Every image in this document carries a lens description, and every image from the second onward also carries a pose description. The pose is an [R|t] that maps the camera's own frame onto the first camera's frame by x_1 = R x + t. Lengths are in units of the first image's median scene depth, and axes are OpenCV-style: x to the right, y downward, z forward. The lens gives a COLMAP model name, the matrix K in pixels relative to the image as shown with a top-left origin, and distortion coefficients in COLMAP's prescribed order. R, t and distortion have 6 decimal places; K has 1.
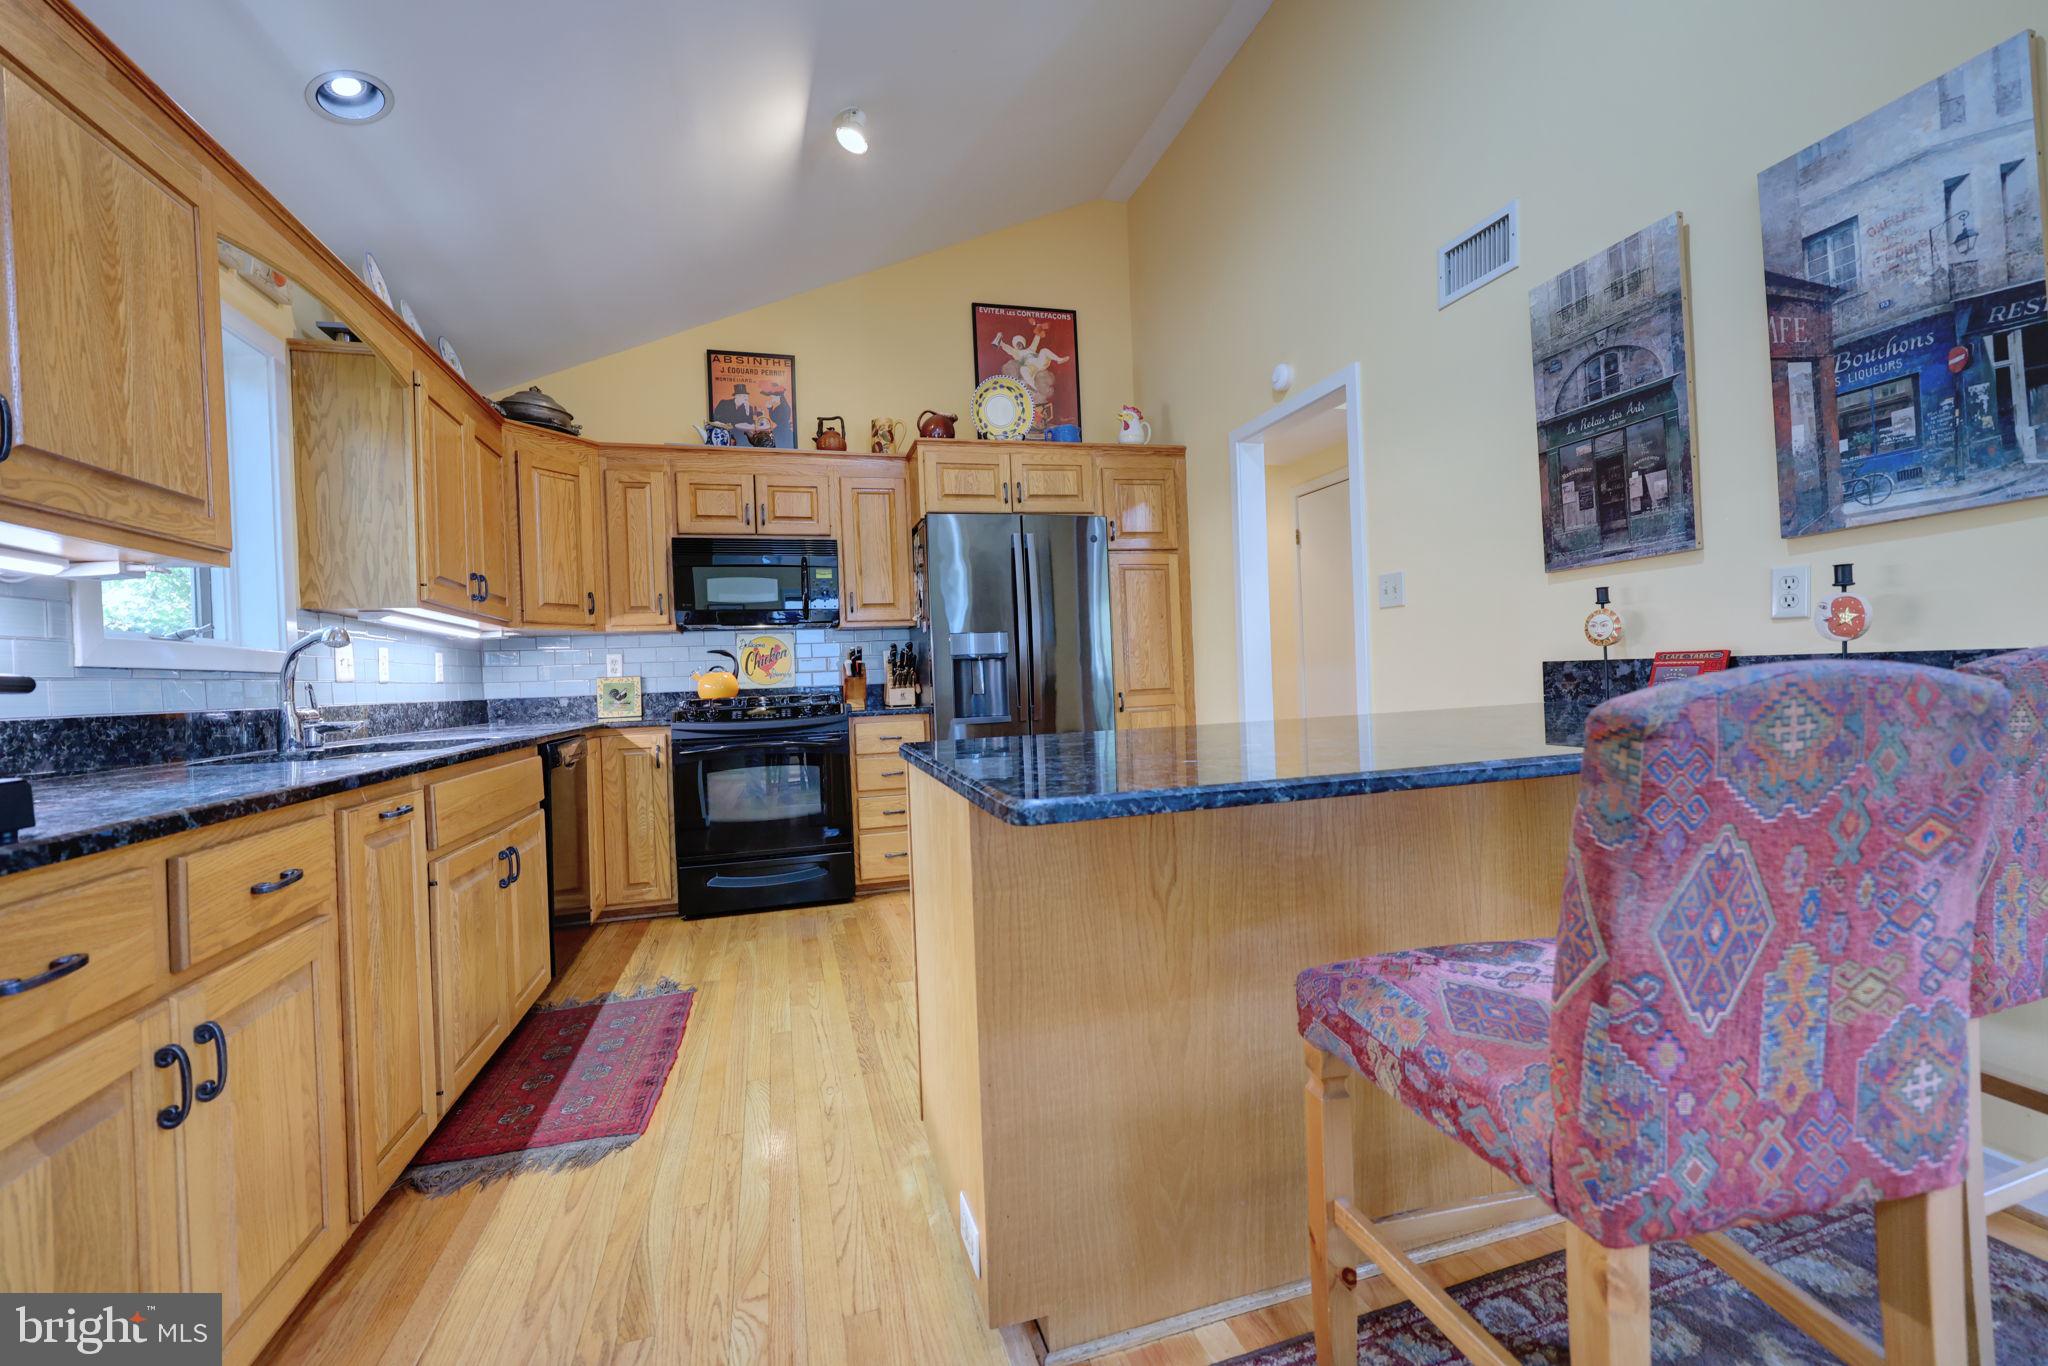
lens RADIAL K [[821.9, 0, 1022.7], [0, 821.9, 673.3], [0, 0, 1]] dist [-0.001061, -0.000281]
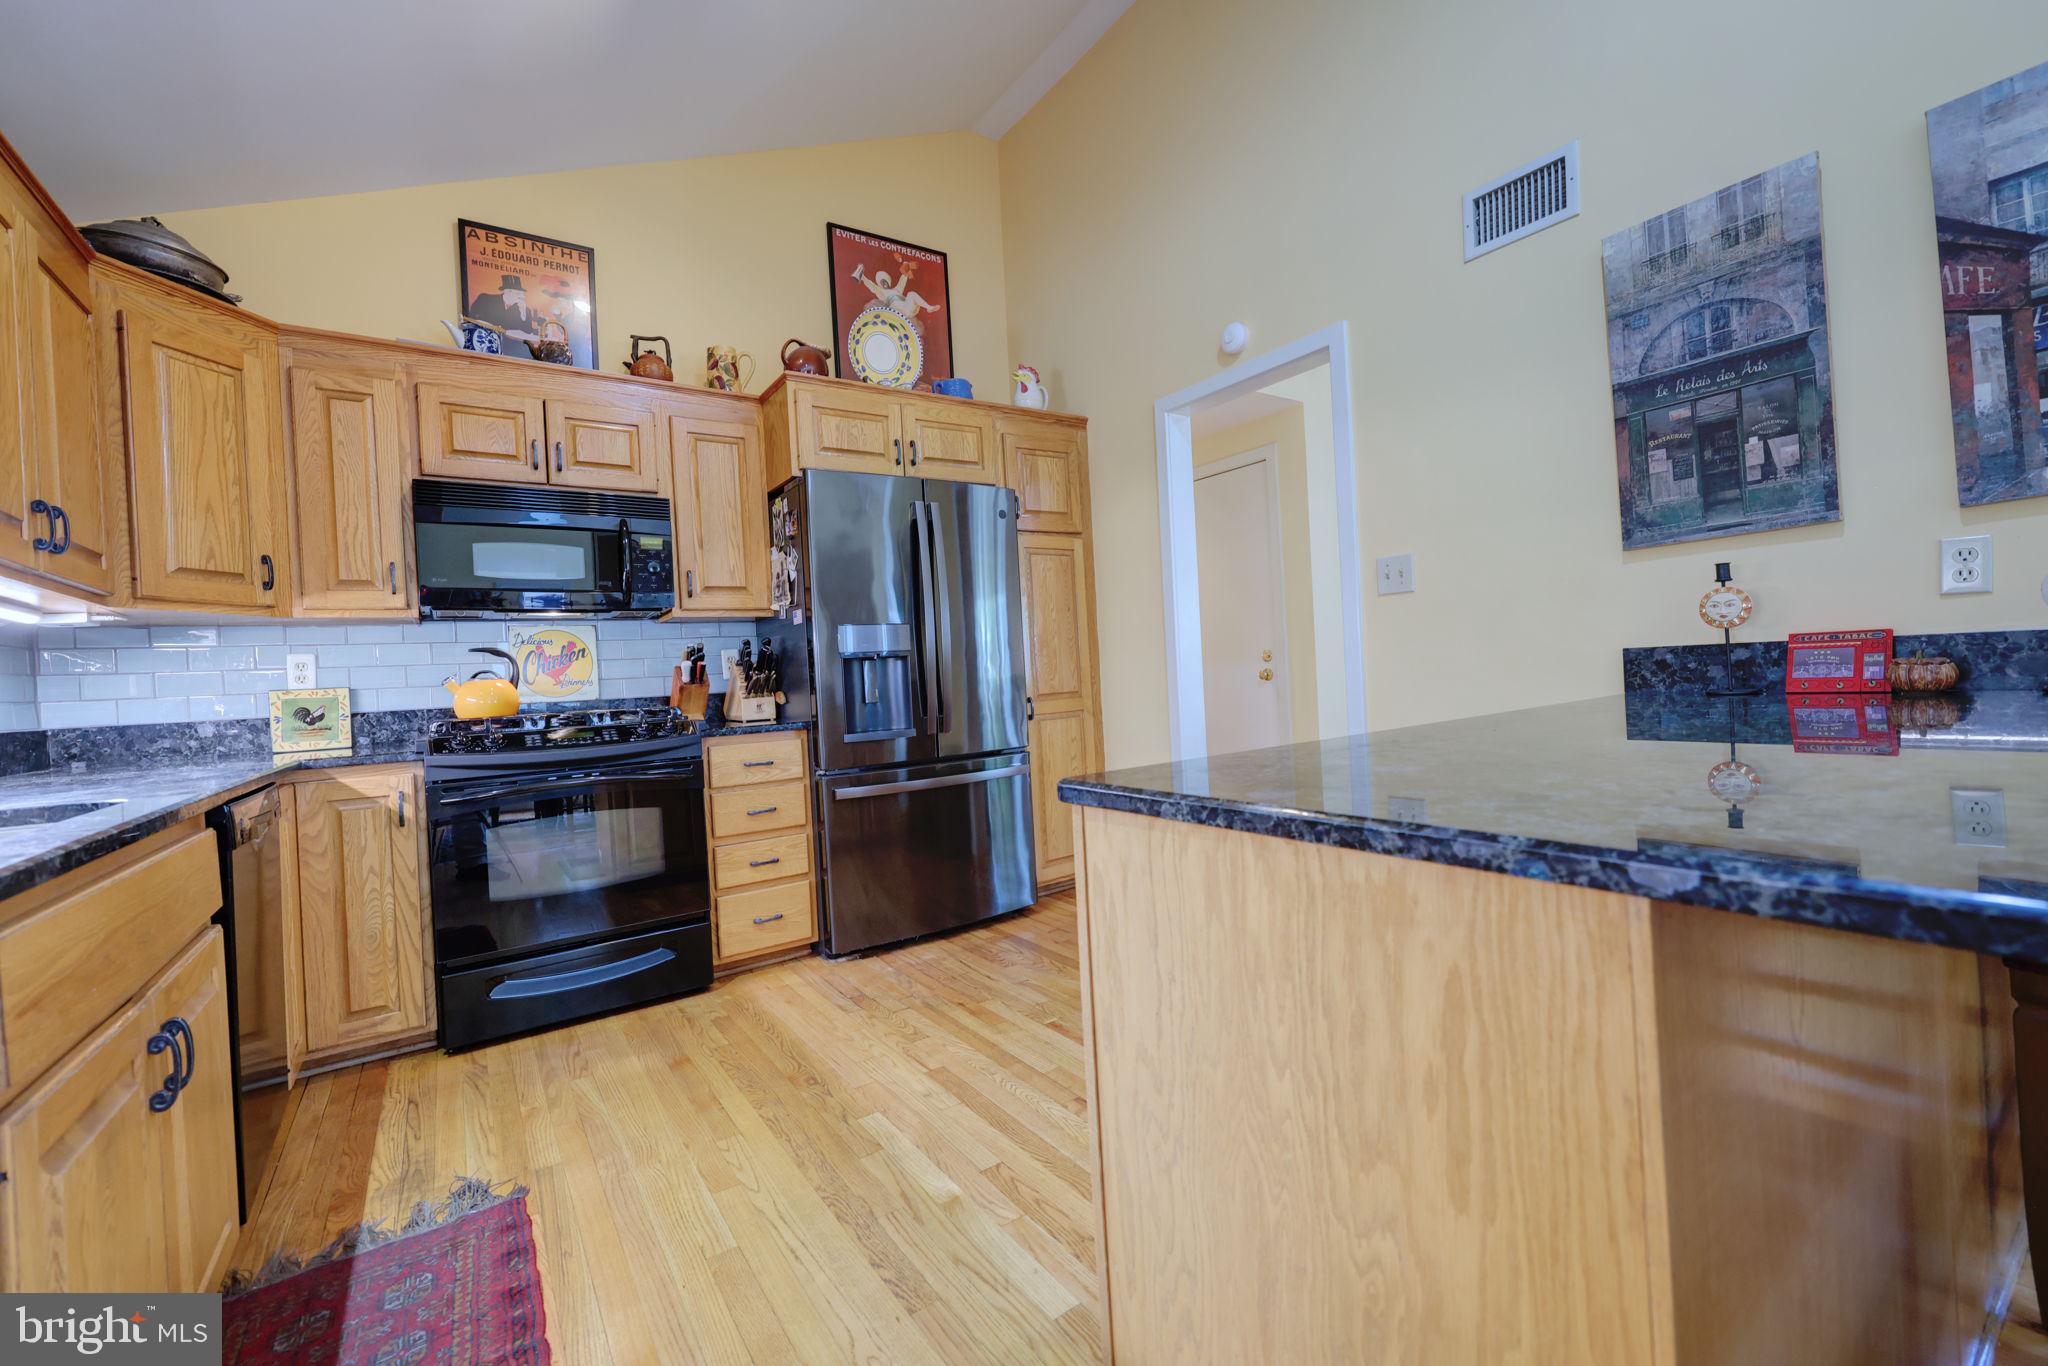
lens RADIAL K [[821.9, 0, 1022.7], [0, 821.9, 673.3], [0, 0, 1]] dist [-0.001061, -0.000281]
pose [[0.948842, -0.011120, 0.315555, -0.177412], [0.015137, 0.999833, -0.010281, 0.007965], [-0.315388, 0.014532, 0.948852, 0.222353]]
